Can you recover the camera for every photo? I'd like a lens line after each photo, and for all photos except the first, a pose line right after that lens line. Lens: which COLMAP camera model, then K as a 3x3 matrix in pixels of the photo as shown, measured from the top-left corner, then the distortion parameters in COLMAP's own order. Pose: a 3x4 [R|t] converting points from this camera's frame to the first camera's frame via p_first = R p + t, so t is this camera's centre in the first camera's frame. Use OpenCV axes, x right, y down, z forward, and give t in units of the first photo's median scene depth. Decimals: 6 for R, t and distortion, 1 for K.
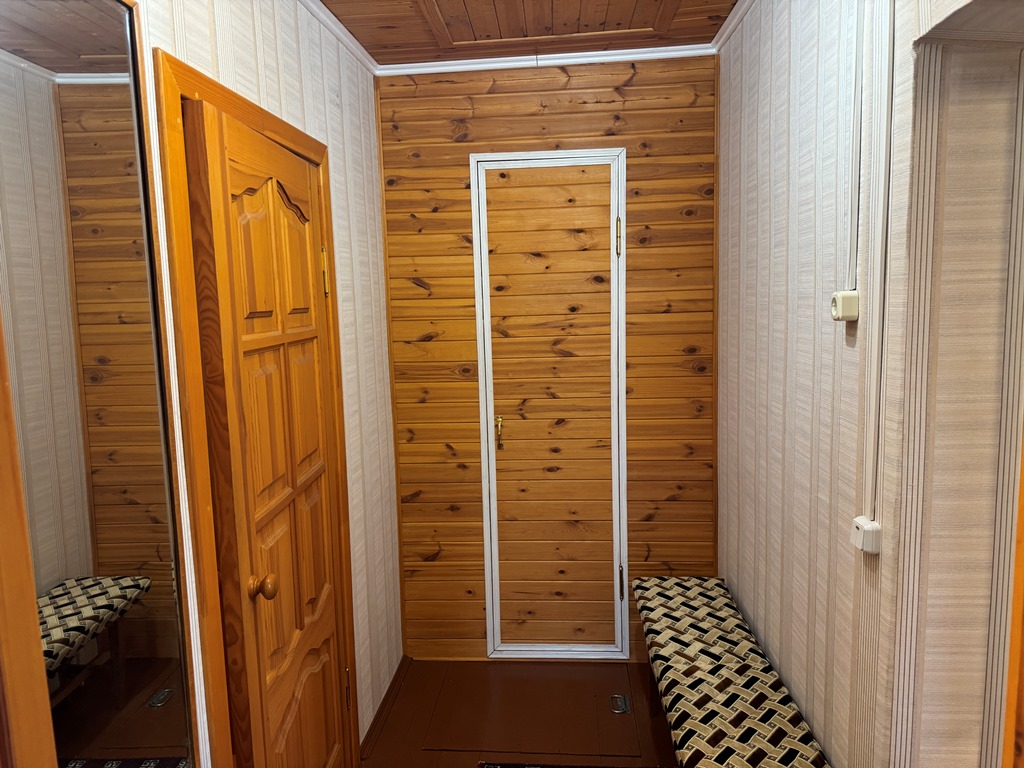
lens RADIAL K [[718.6, 0, 509.8], [0, 718.6, 390.4], [0, 0, 1]] dist [0.073566, -0.090290]
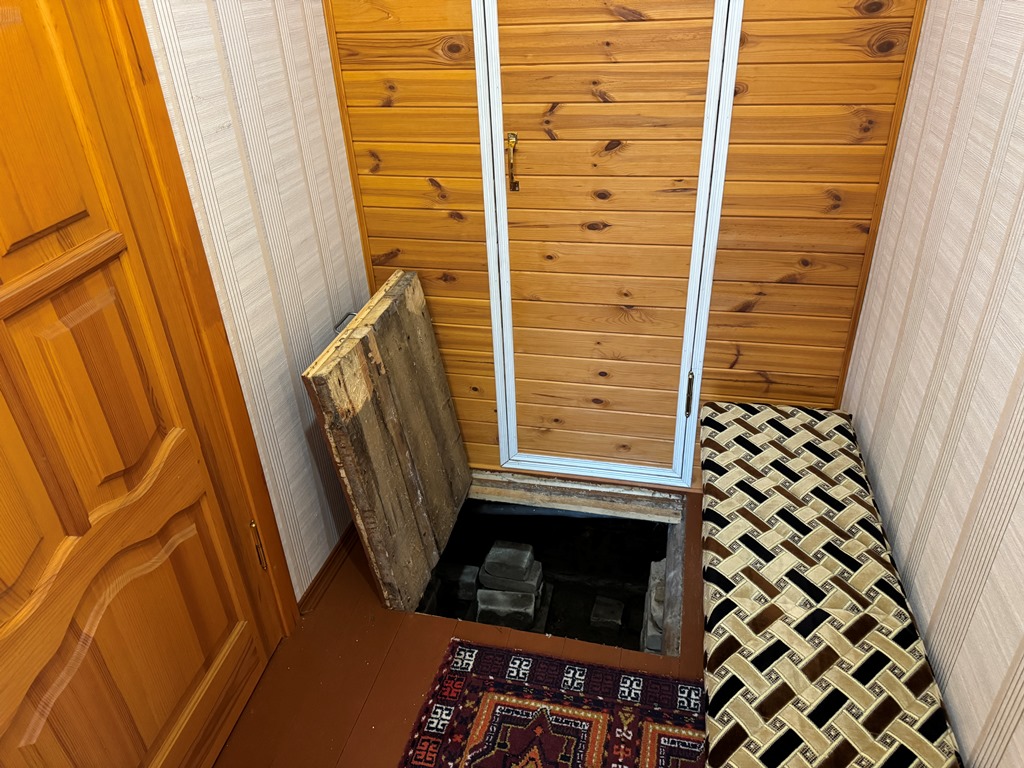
lens RADIAL K [[718.6, 0, 511.5], [0, 718.6, 388.3], [0, 0, 1]] dist [0.073566, -0.090290]
pose [[0.988389, 0.069329, -0.135203, 0.081690], [-0.009959, 0.917479, 0.397660, -0.009587], [0.151615, -0.391697, 0.907517, 0.367128]]
